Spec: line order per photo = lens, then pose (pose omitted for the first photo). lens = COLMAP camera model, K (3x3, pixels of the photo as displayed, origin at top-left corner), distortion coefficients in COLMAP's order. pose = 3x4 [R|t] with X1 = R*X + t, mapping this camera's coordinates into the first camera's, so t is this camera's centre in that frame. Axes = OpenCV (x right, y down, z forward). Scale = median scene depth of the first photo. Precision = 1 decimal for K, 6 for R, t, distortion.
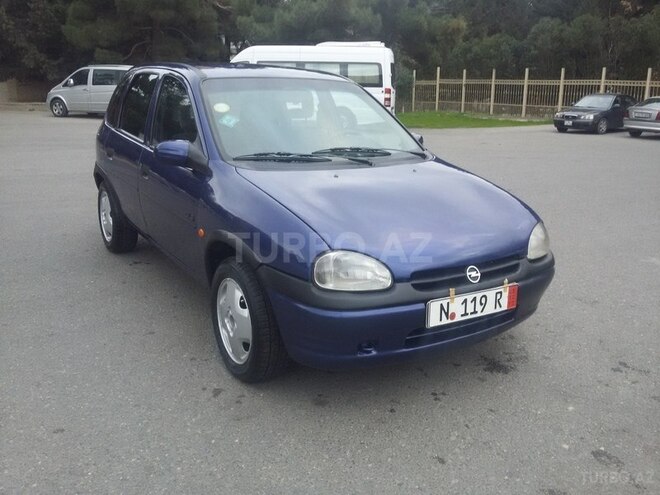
lens RADIAL K [[603.1, 0, 345.5], [0, 603.1, 243.2], [0, 0, 1]] dist [0.084632, -0.172928]
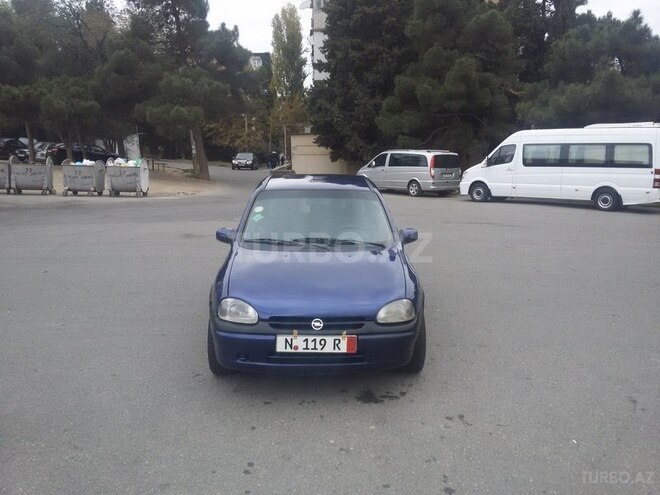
lens RADIAL K [[603.1, 0, 345.5], [0, 603.1, 243.2], [0, 0, 1]] dist [0.084632, -0.172928]
pose [[0.862451, 0.062746, -0.502237, 1.029890], [-0.119750, 0.989410, -0.082026, -0.036692], [0.491771, 0.130886, 0.860831, -0.337722]]
